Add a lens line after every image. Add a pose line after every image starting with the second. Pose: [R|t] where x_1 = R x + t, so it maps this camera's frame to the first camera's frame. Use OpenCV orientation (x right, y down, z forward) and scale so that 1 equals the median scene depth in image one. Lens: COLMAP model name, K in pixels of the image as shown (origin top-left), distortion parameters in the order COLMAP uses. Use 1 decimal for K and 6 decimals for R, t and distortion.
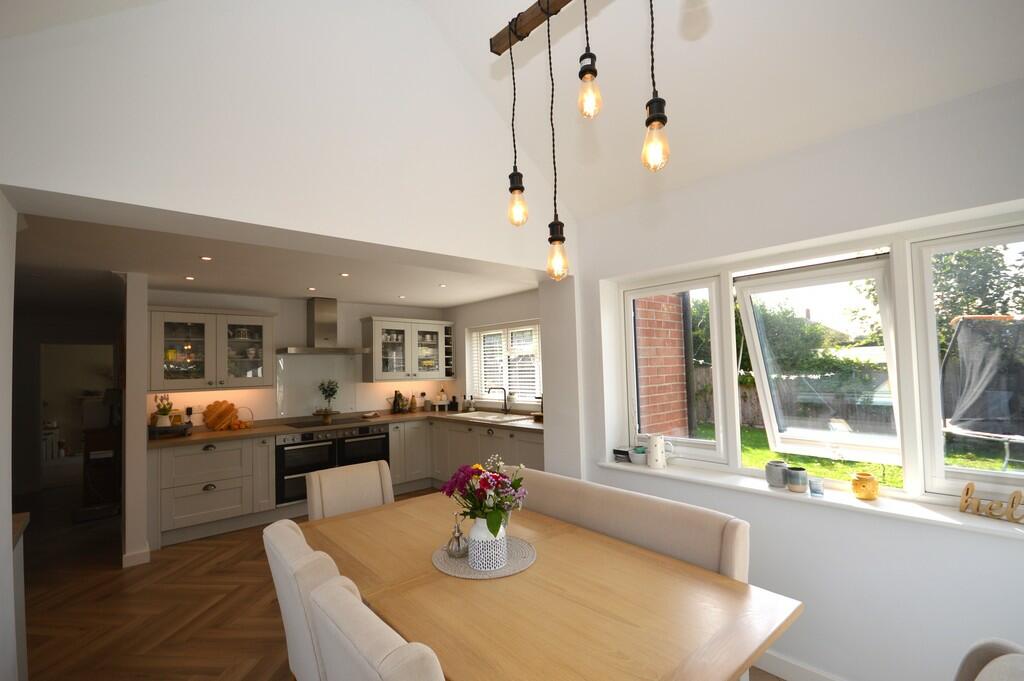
lens RADIAL K [[454.0, 0, 510.5], [0, 454.0, 350.8], [0, 0, 1]] dist [0.000080, -0.011138]
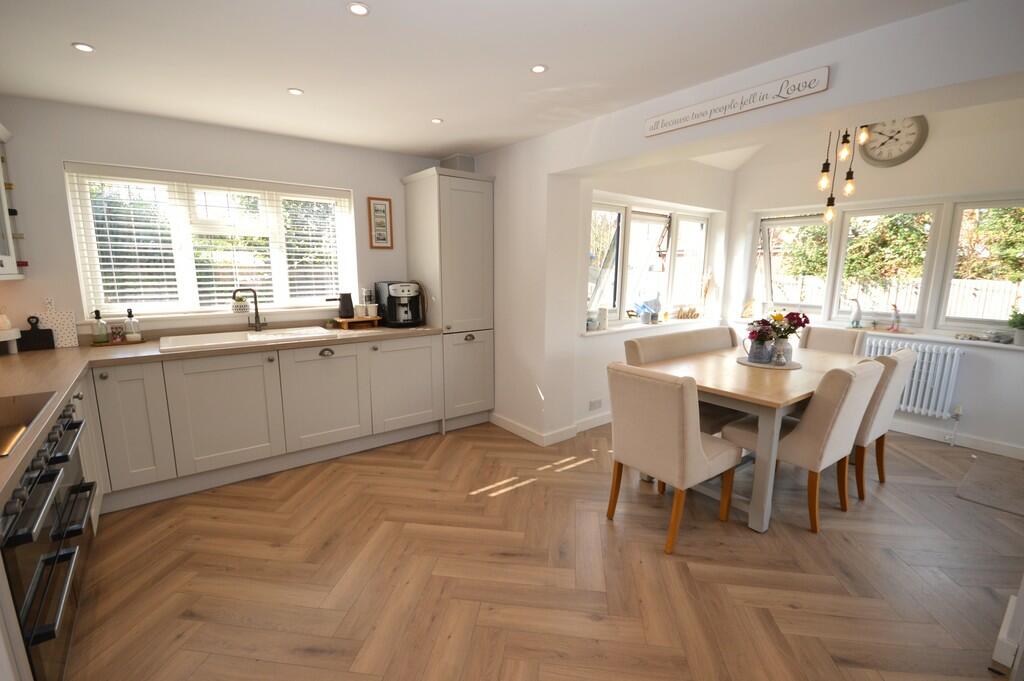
lens RADIAL K [[454.0, 0, 510.5], [0, 454.0, 350.8], [0, 0, 1]] dist [0.000080, -0.011138]
pose [[0.054937, -0.153327, 0.986647, -0.611394], [-0.045144, 0.986748, 0.155856, 0.053038], [-0.997469, -0.053103, 0.047288, 0.620886]]
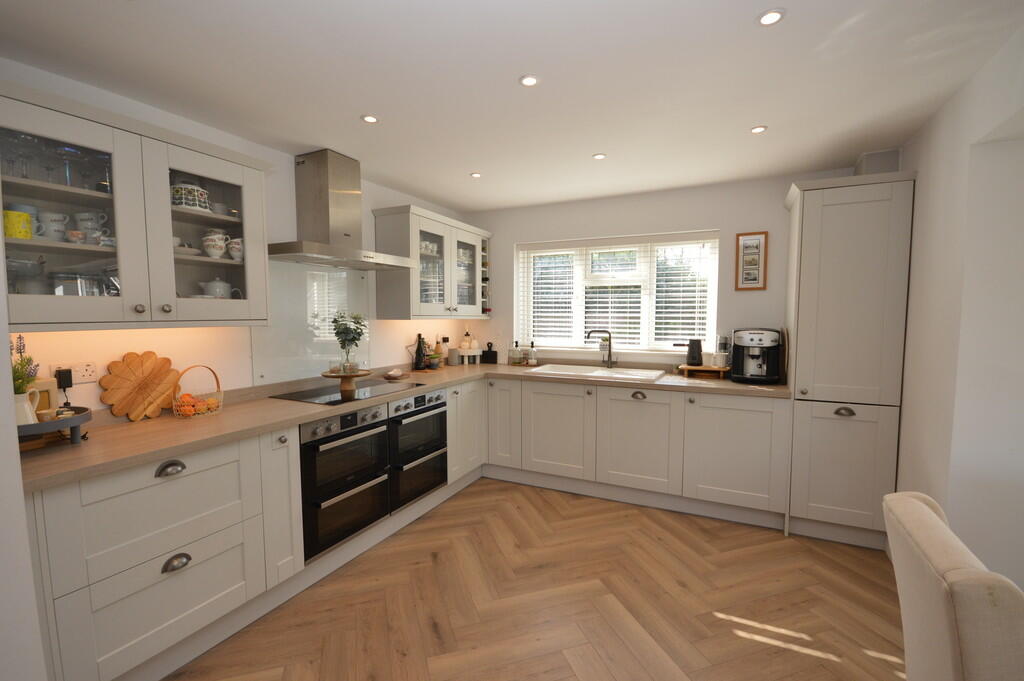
lens RADIAL K [[454.0, 0, 510.5], [0, 454.0, 350.8], [0, 0, 1]] dist [0.000080, -0.011138]
pose [[0.923546, -0.005060, 0.383455, -0.422569], [-0.039263, 0.993411, 0.107674, 0.042905], [-0.381473, -0.114498, 0.917261, 0.414765]]
